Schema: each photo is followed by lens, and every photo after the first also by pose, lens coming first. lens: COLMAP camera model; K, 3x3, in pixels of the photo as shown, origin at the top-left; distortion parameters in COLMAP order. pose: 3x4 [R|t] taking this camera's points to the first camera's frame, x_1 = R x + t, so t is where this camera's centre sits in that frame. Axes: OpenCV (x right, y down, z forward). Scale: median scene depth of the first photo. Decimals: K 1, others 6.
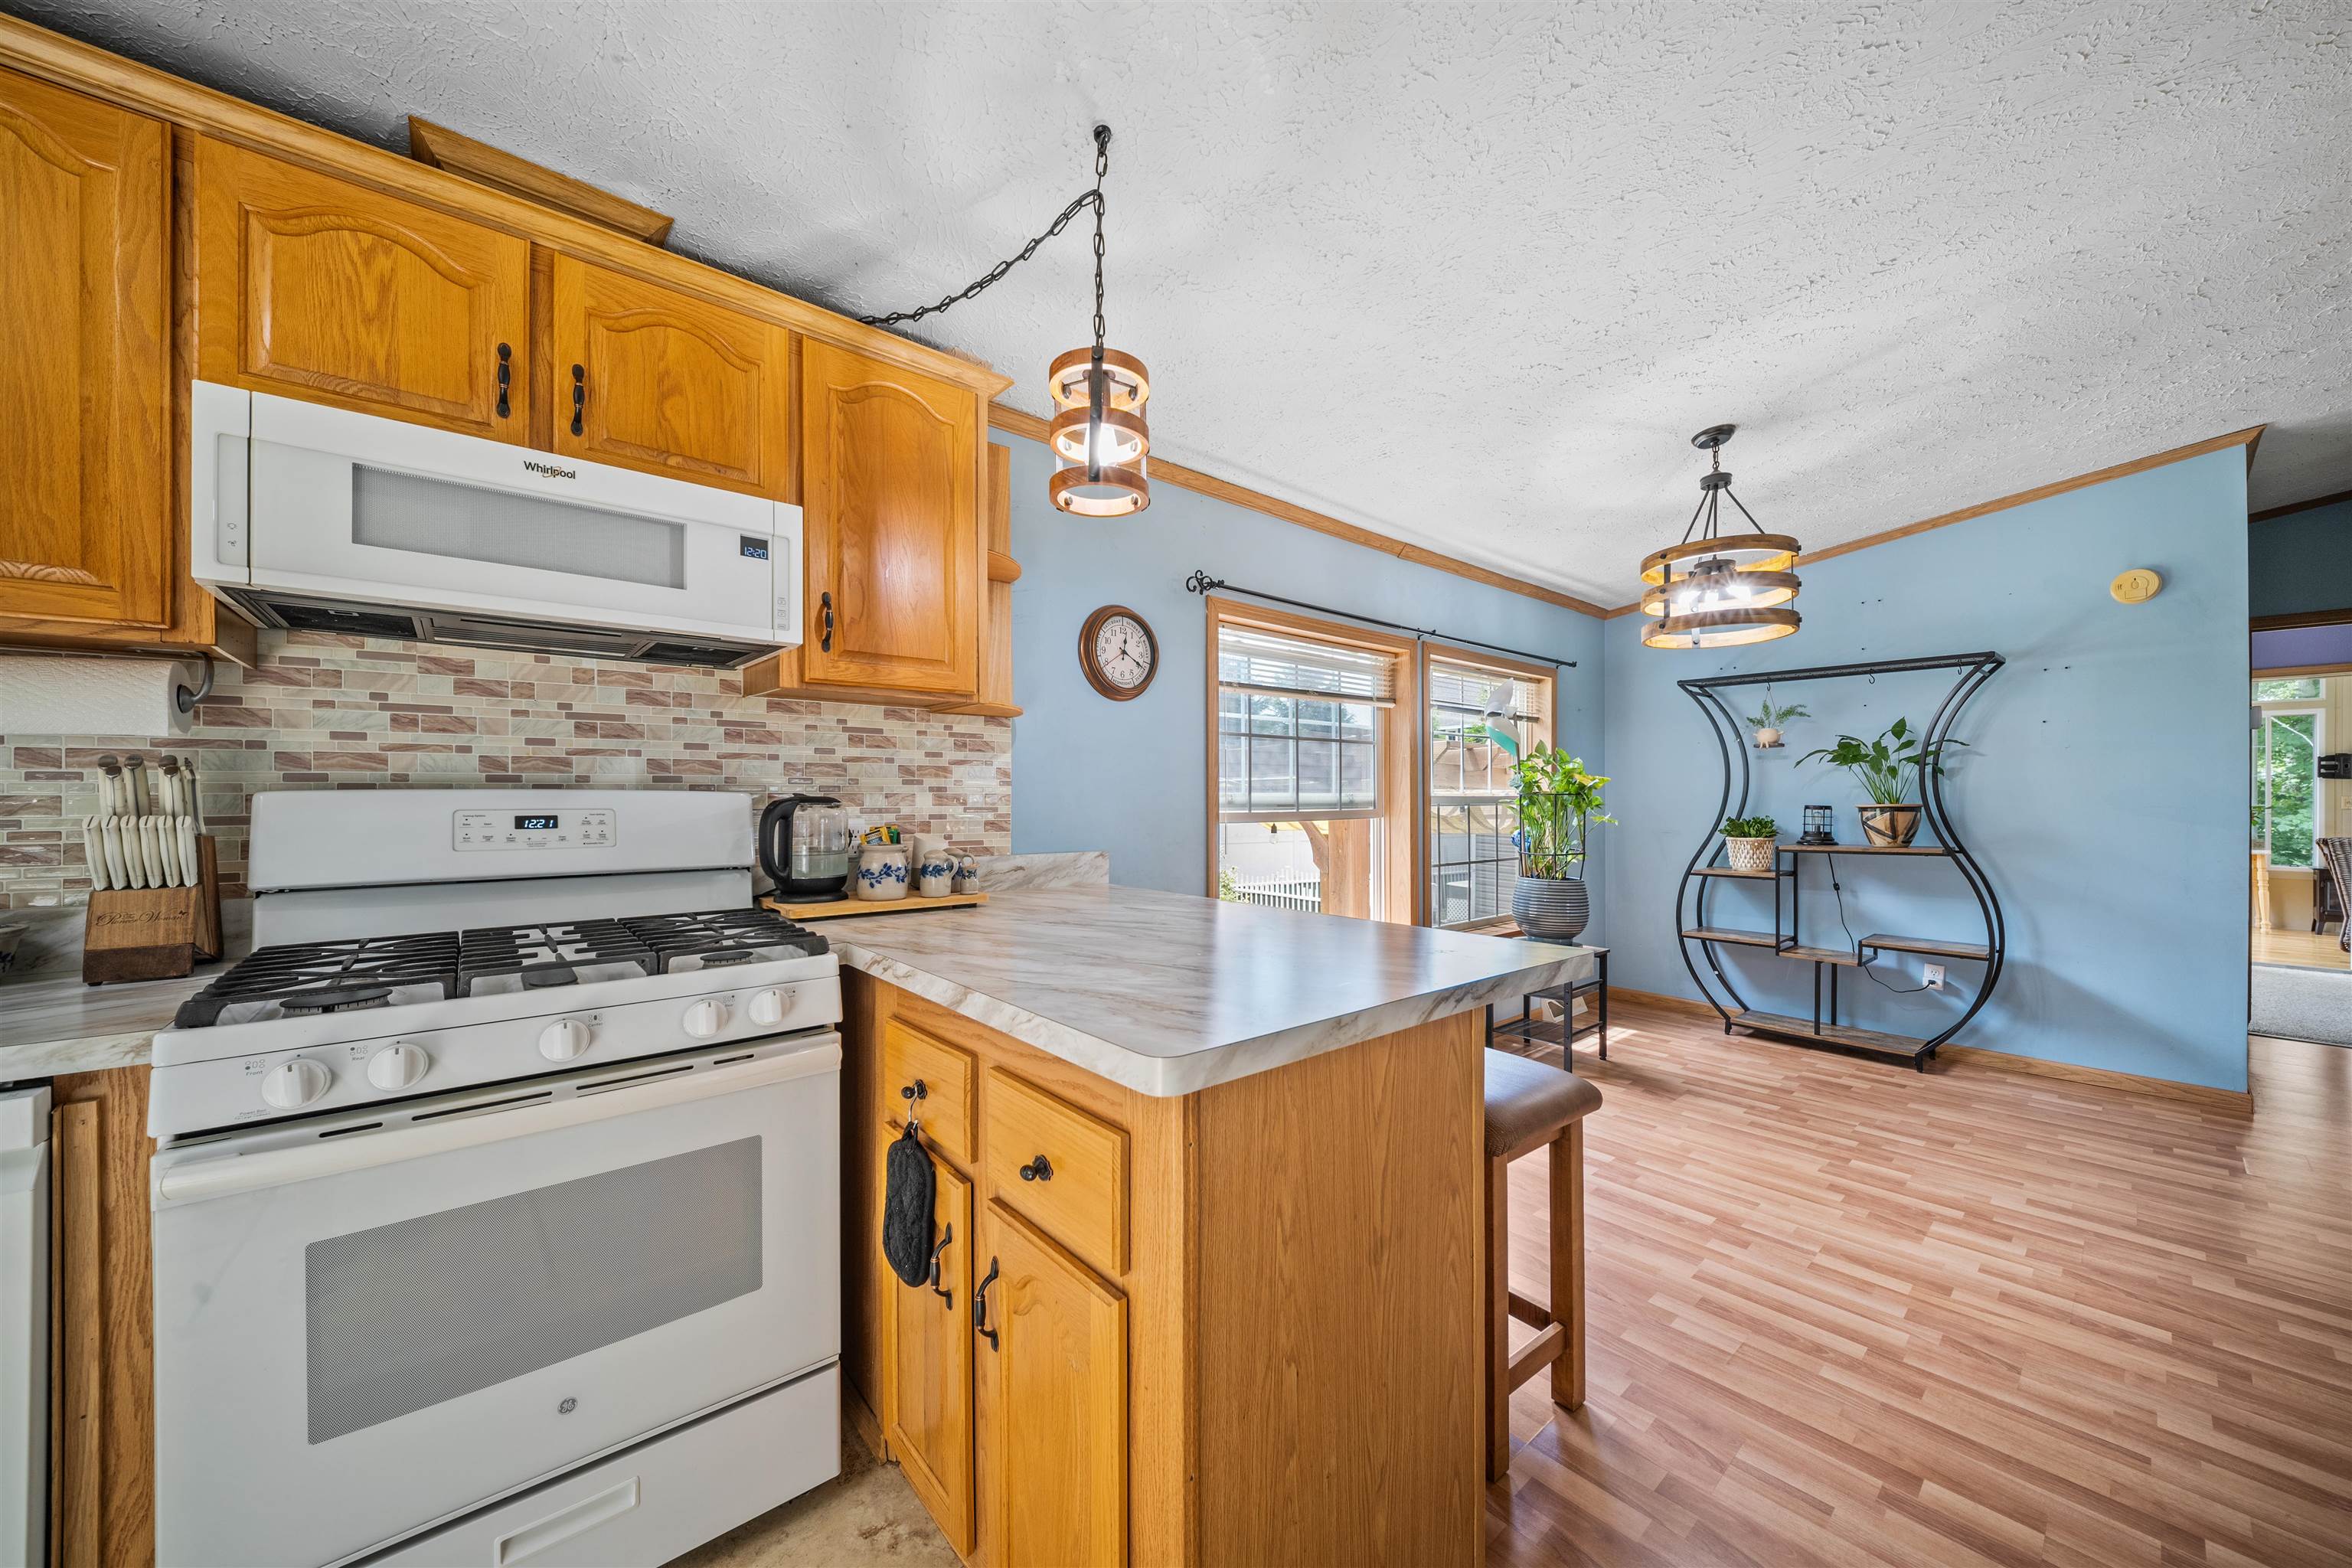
lens RADIAL K [[833.8, 0, 1185.1], [0, 833.8, 798.8], [0, 0, 1]] dist [-0.000492, -0.003052]
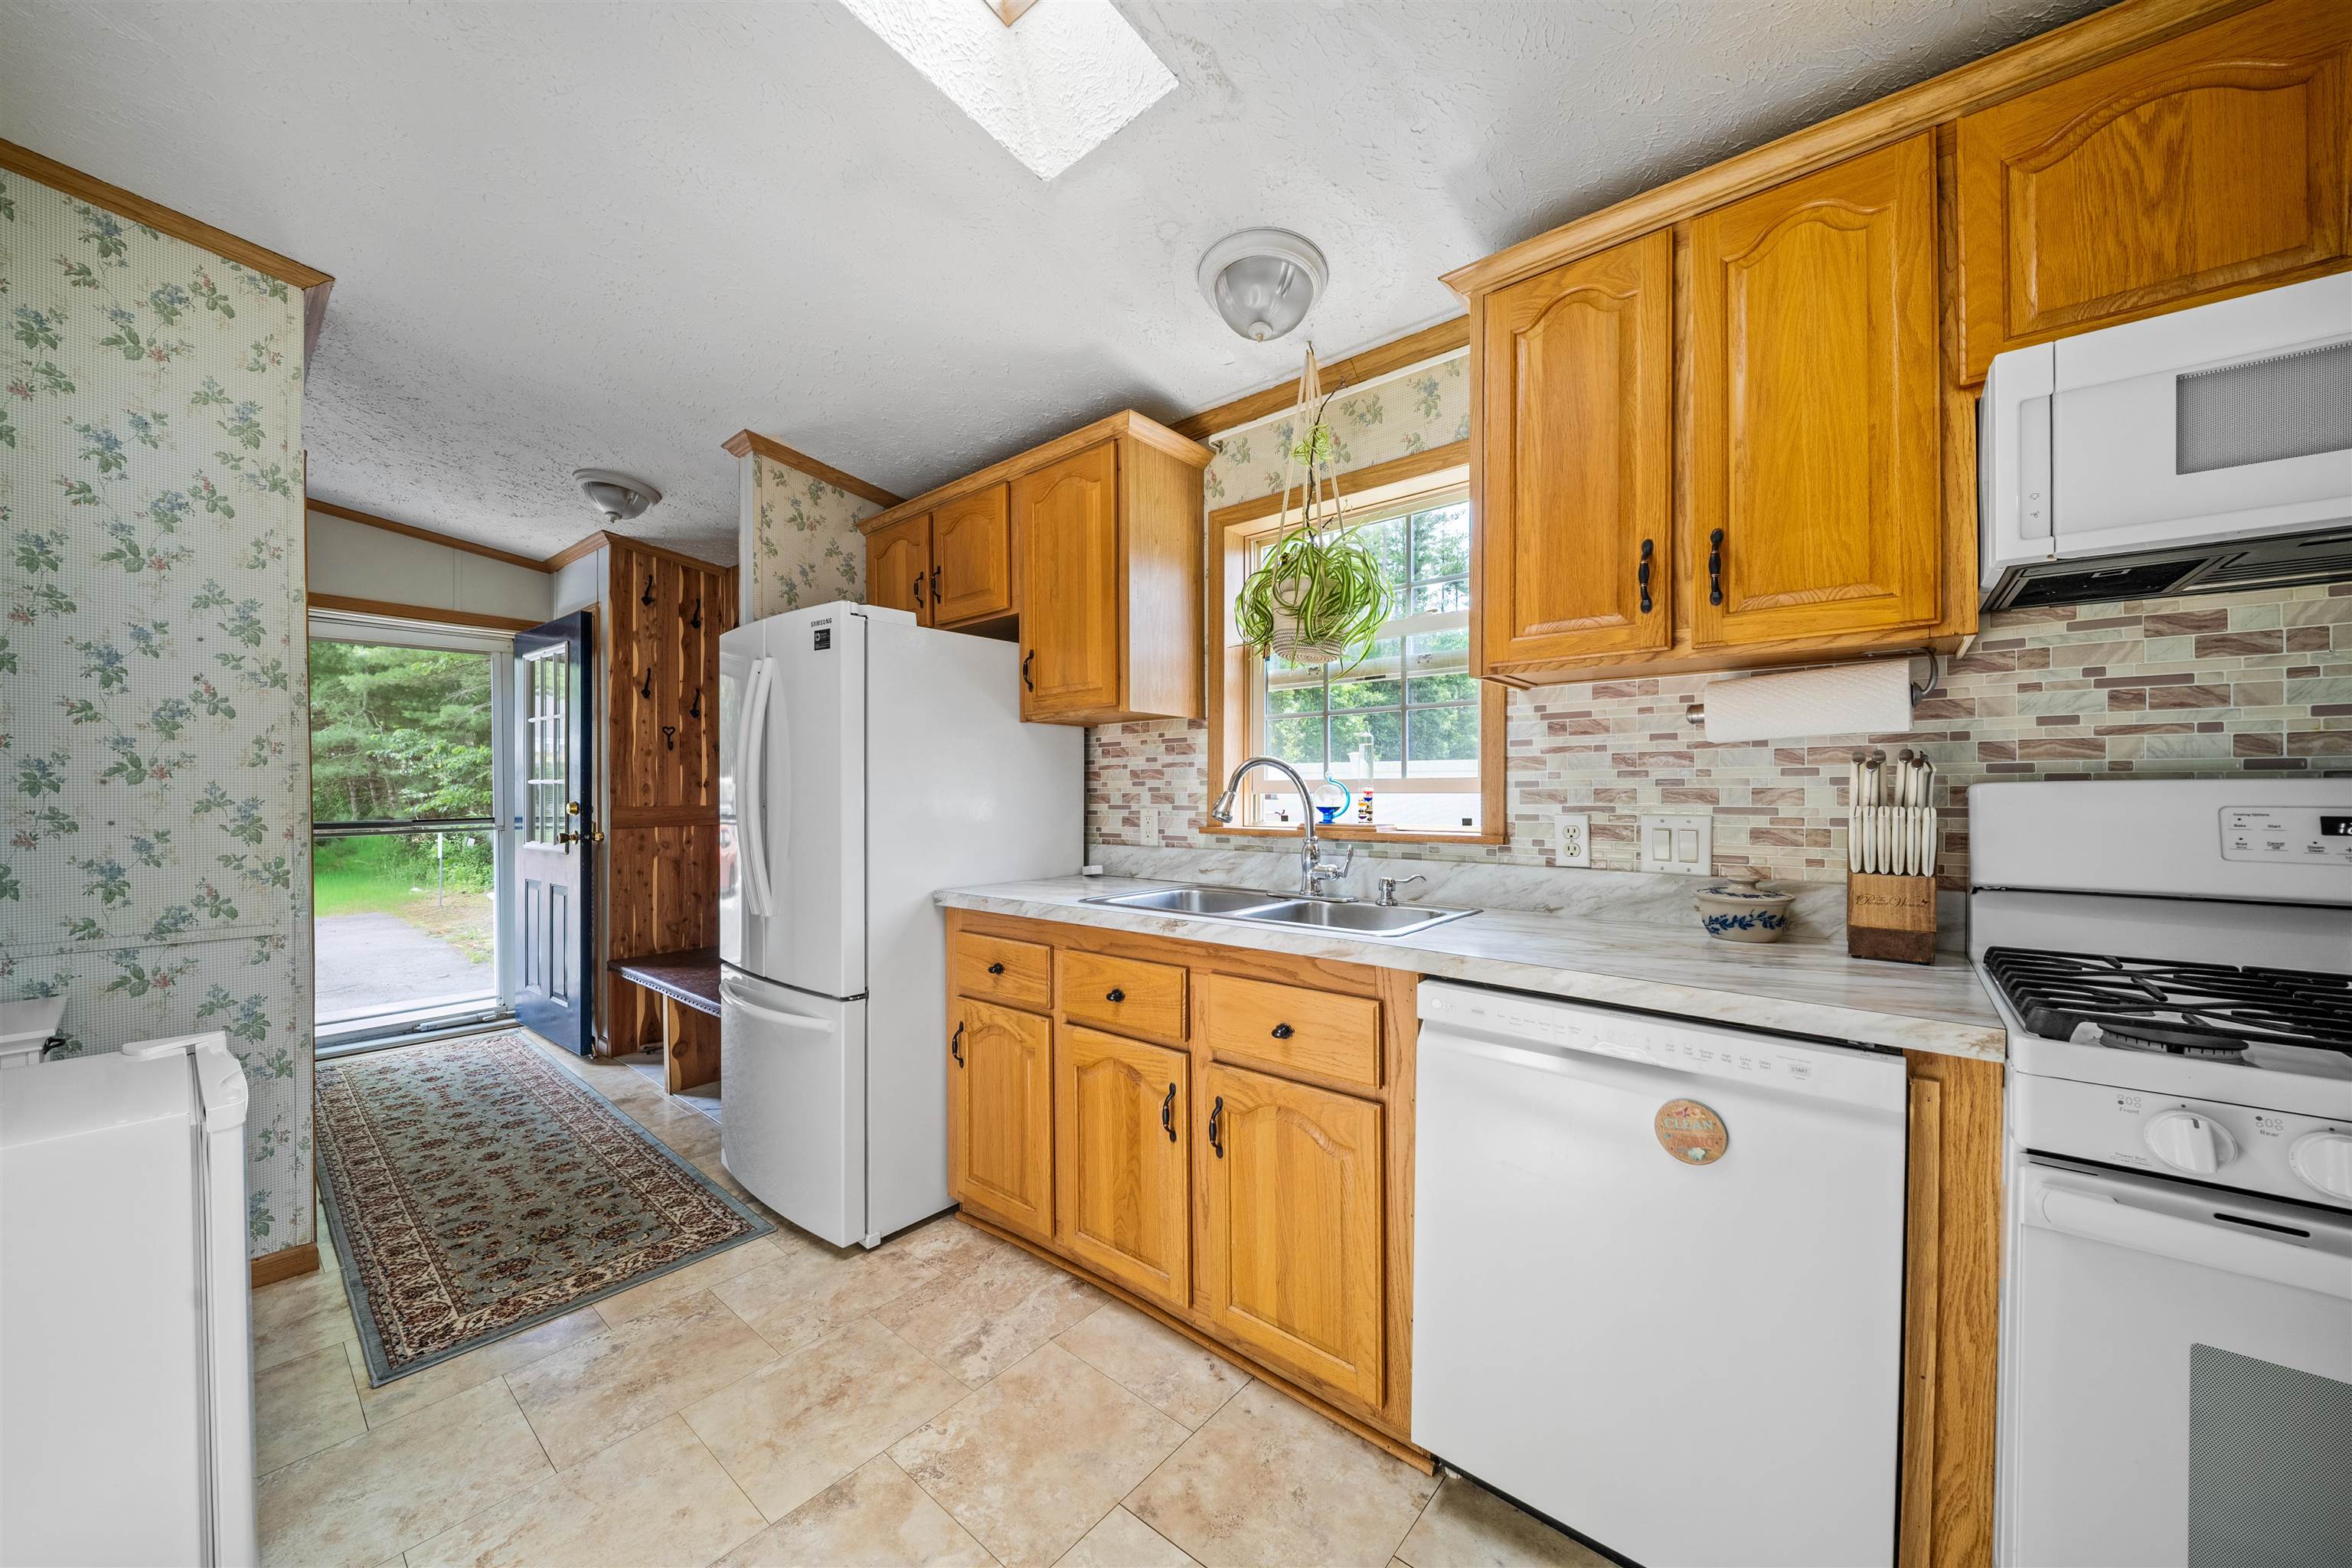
lens RADIAL K [[833.8, 0, 1182.1], [0, 833.8, 798.6], [0, 0, 1]] dist [-0.000492, -0.003052]
pose [[0.164436, 0.008566, -0.986350, -0.228076], [-0.002366, 0.999963, 0.008290, 0.002086], [0.986385, 0.000970, 0.164451, -0.054185]]
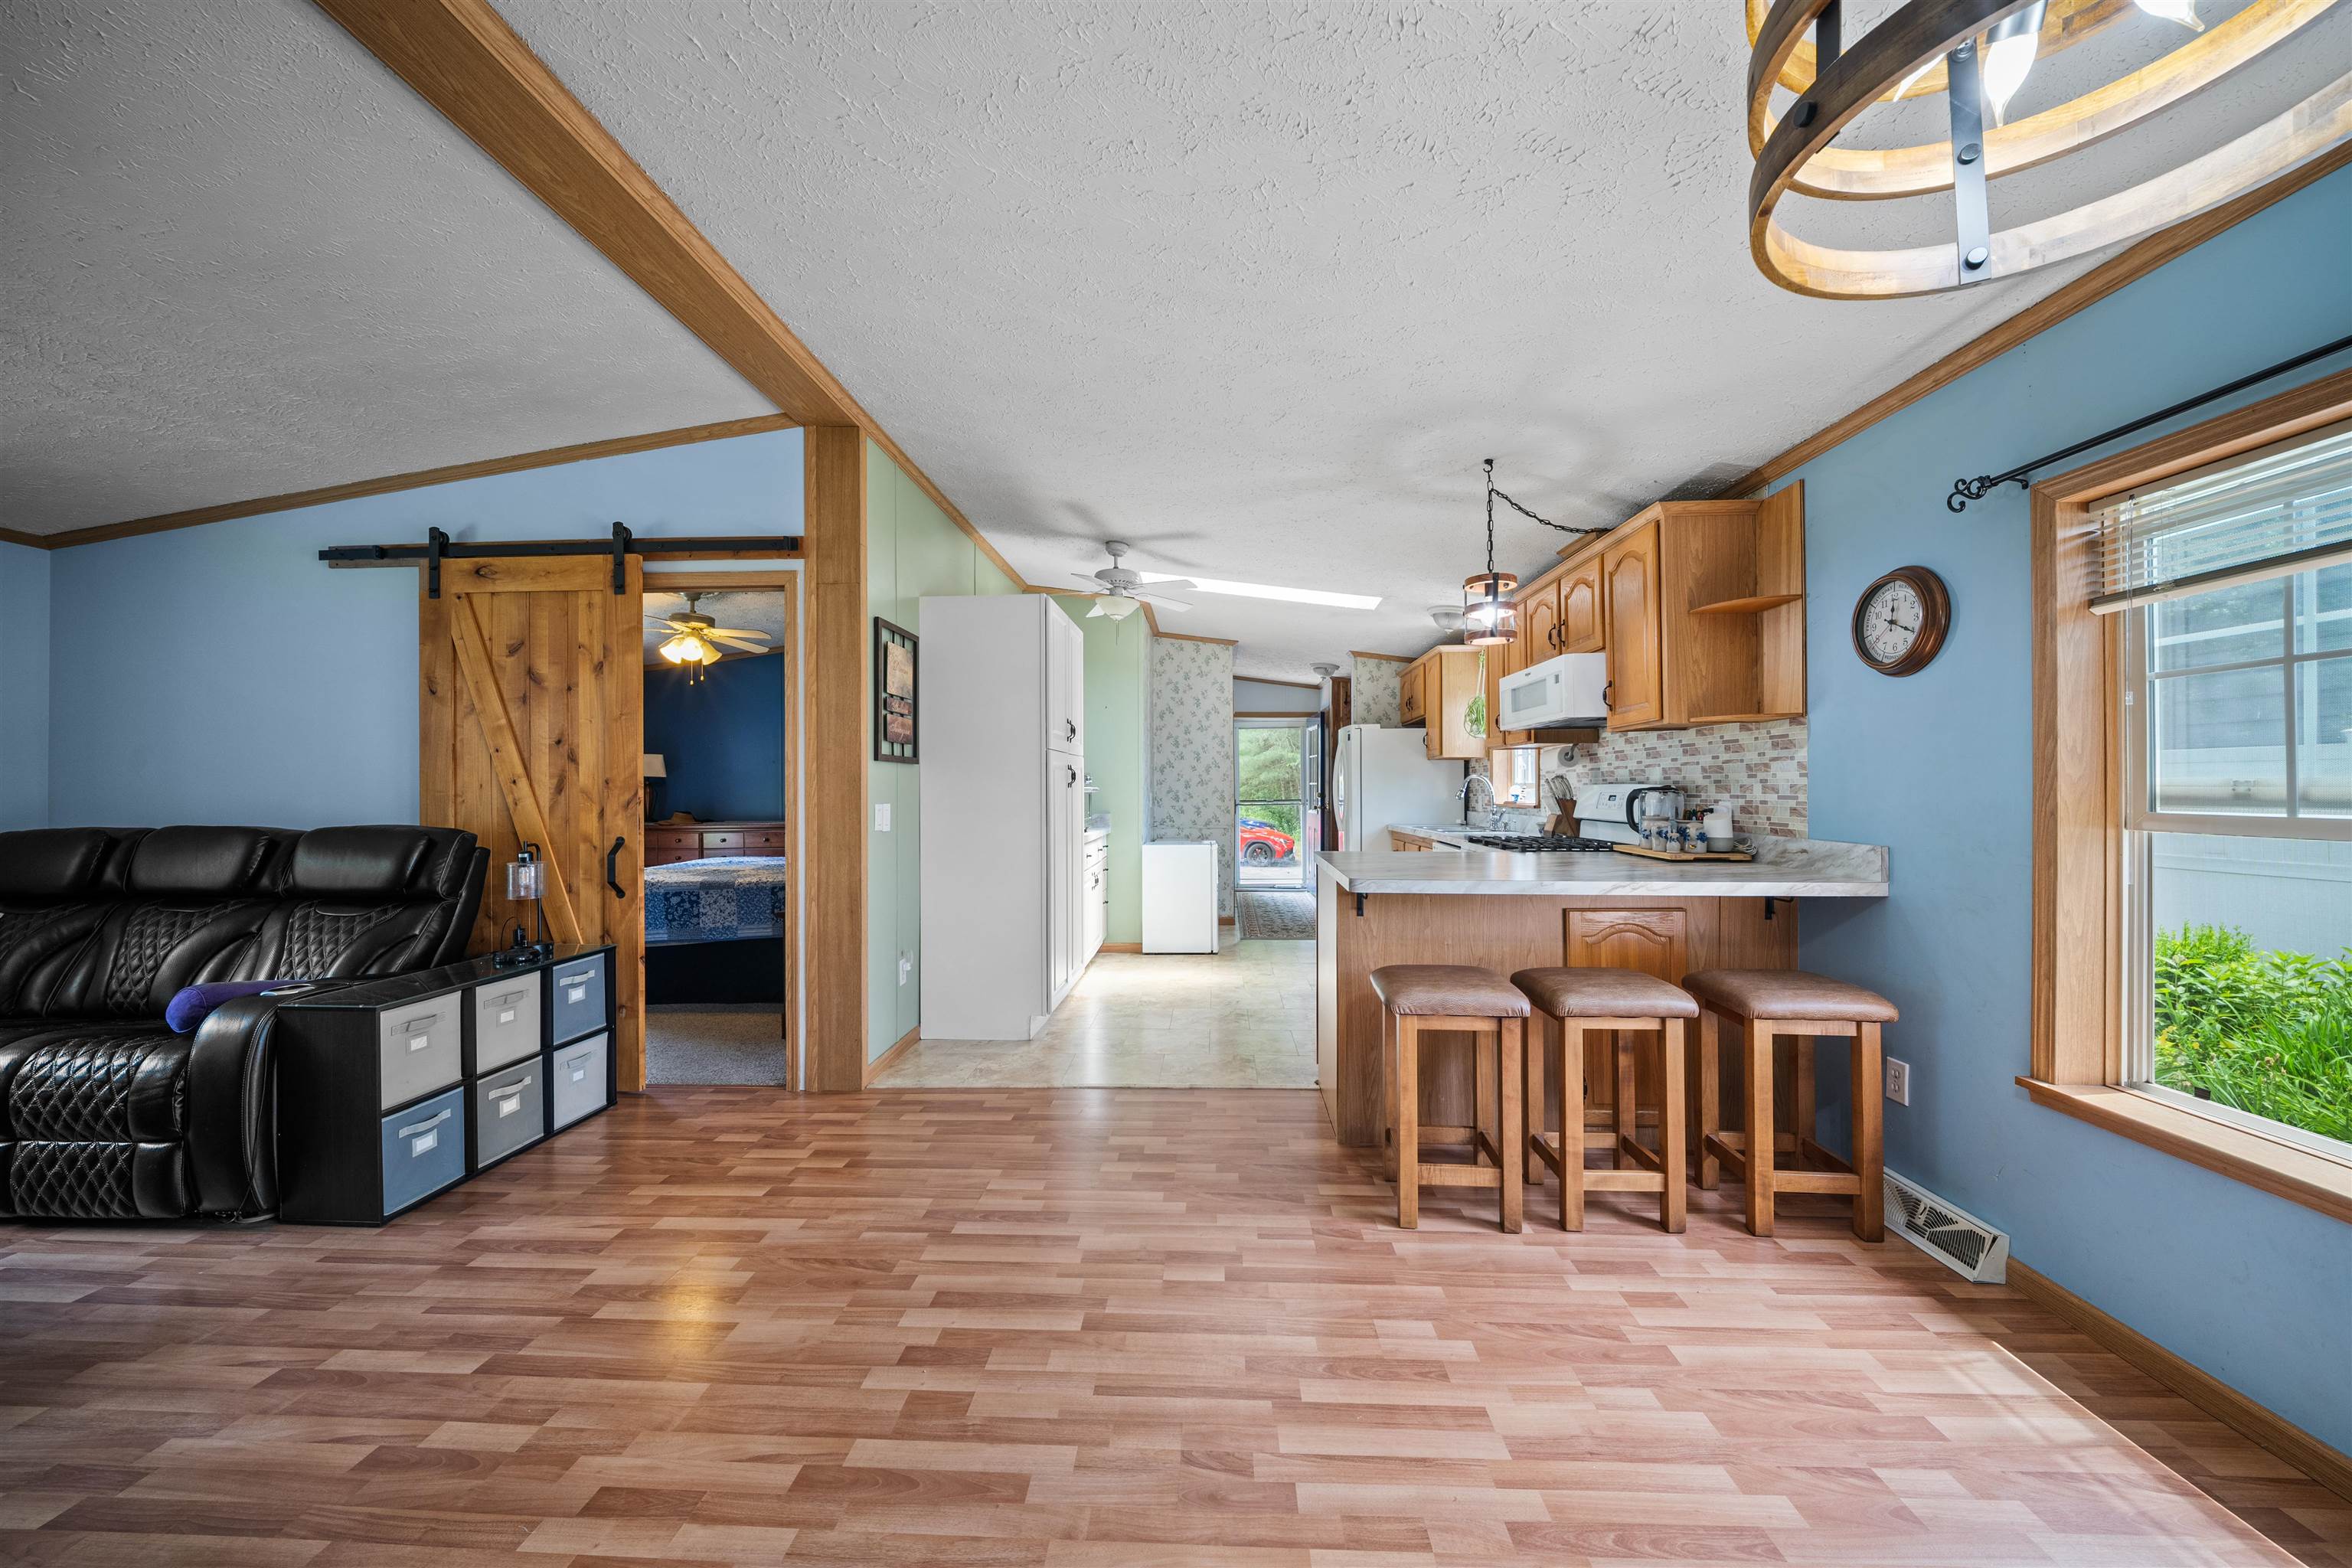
lens RADIAL K [[833.8, 0, 1171.9], [0, 833.8, 779.8], [0, 0, 1]] dist [-0.000492, -0.003052]
pose [[-0.689639, -0.004290, -0.724141, 1.492176], [0.002935, 0.999958, -0.008719, -0.005356], [0.724147, -0.008138, -0.689597, 1.442178]]
